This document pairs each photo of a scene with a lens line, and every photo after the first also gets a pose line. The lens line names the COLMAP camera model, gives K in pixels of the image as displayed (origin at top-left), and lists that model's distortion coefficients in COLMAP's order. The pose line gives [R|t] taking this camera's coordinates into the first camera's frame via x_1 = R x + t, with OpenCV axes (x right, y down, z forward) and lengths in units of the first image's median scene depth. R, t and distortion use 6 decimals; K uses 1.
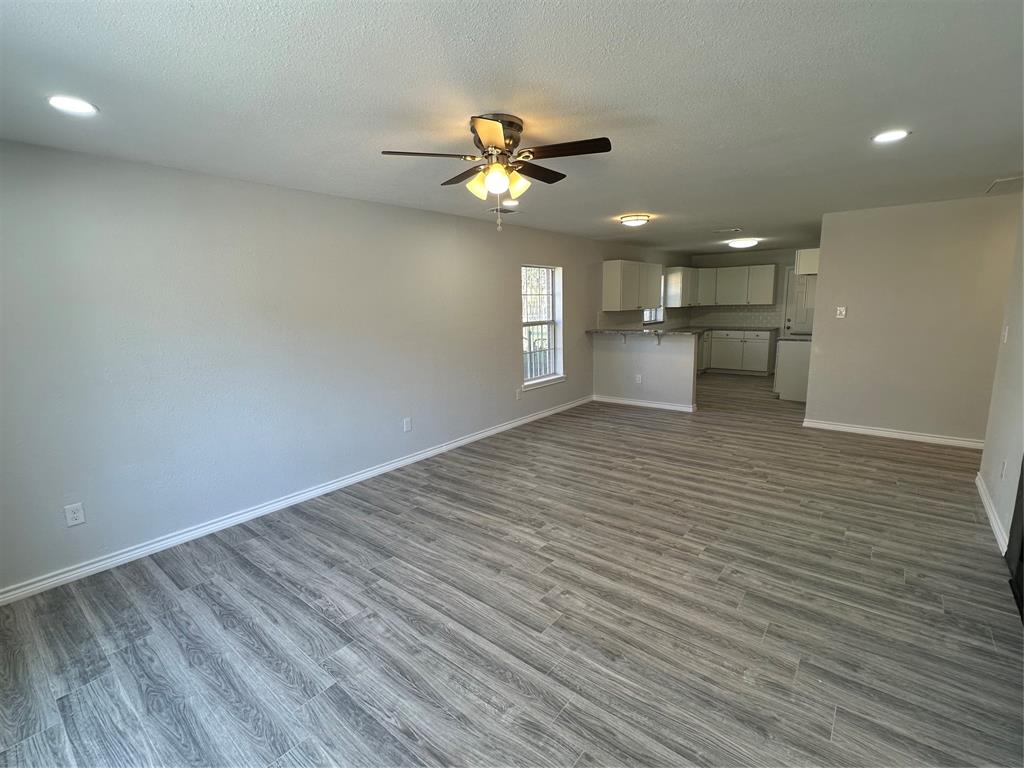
lens RADIAL K [[471.5, 0, 513.1], [0, 471.5, 381.1], [0, 0, 1]] dist [0.000757, -0.001281]
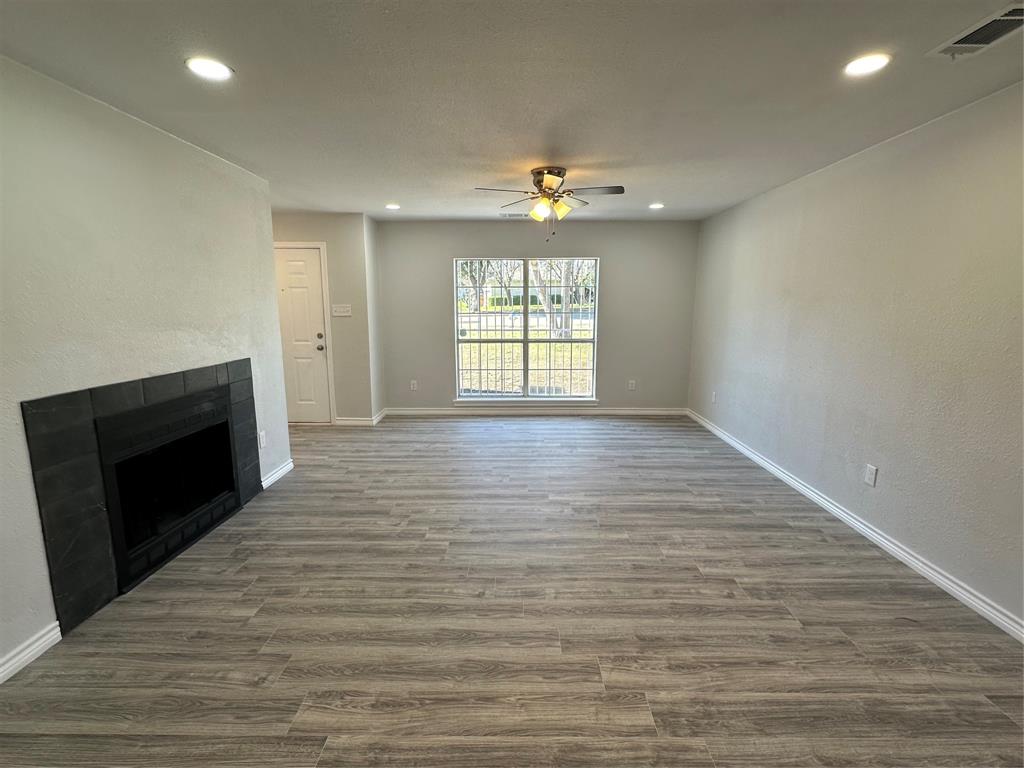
lens RADIAL K [[471.5, 0, 514.4], [0, 471.5, 382.1], [0, 0, 1]] dist [0.000757, -0.001281]
pose [[-0.779769, 0.128795, -0.612677, 0.836459], [-0.087947, 0.946373, 0.310876, -0.289626], [0.619860, 0.296295, -0.726625, 1.758053]]
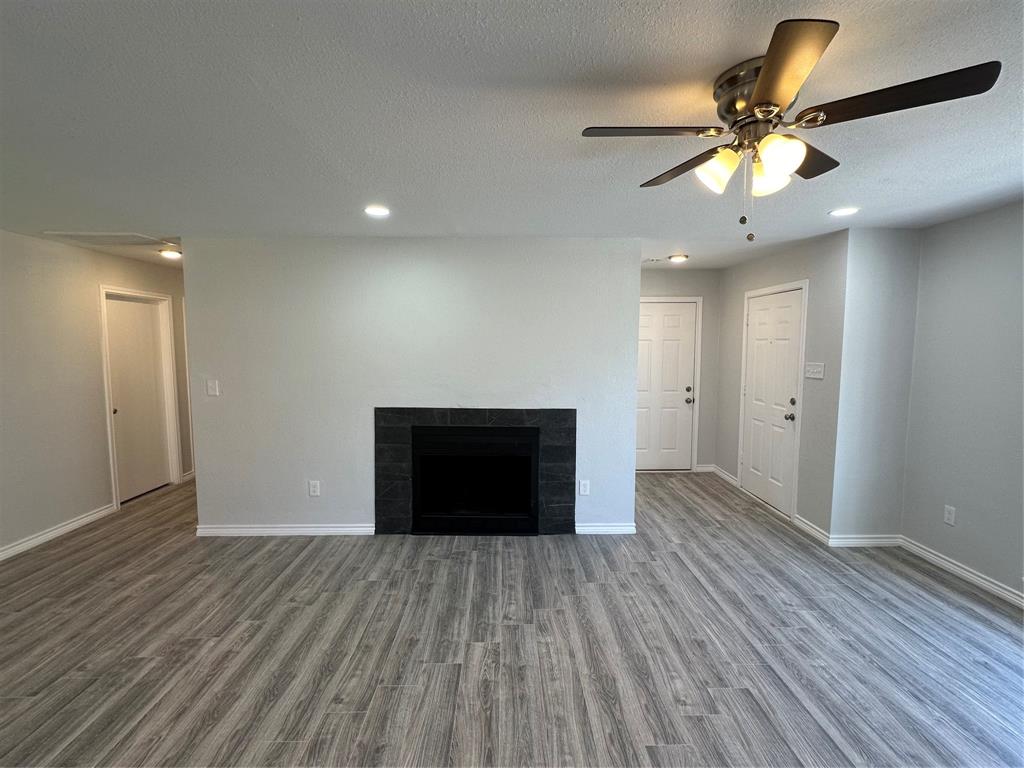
lens RADIAL K [[471.5, 0, 513.0], [0, 471.5, 381.6], [0, 0, 1]] dist [0.000757, -0.001281]
pose [[-0.644222, -0.035741, 0.764003, -0.261858], [0.143649, 0.975477, 0.166761, -0.232246], [-0.751228, 0.217180, -0.623290, 1.379284]]
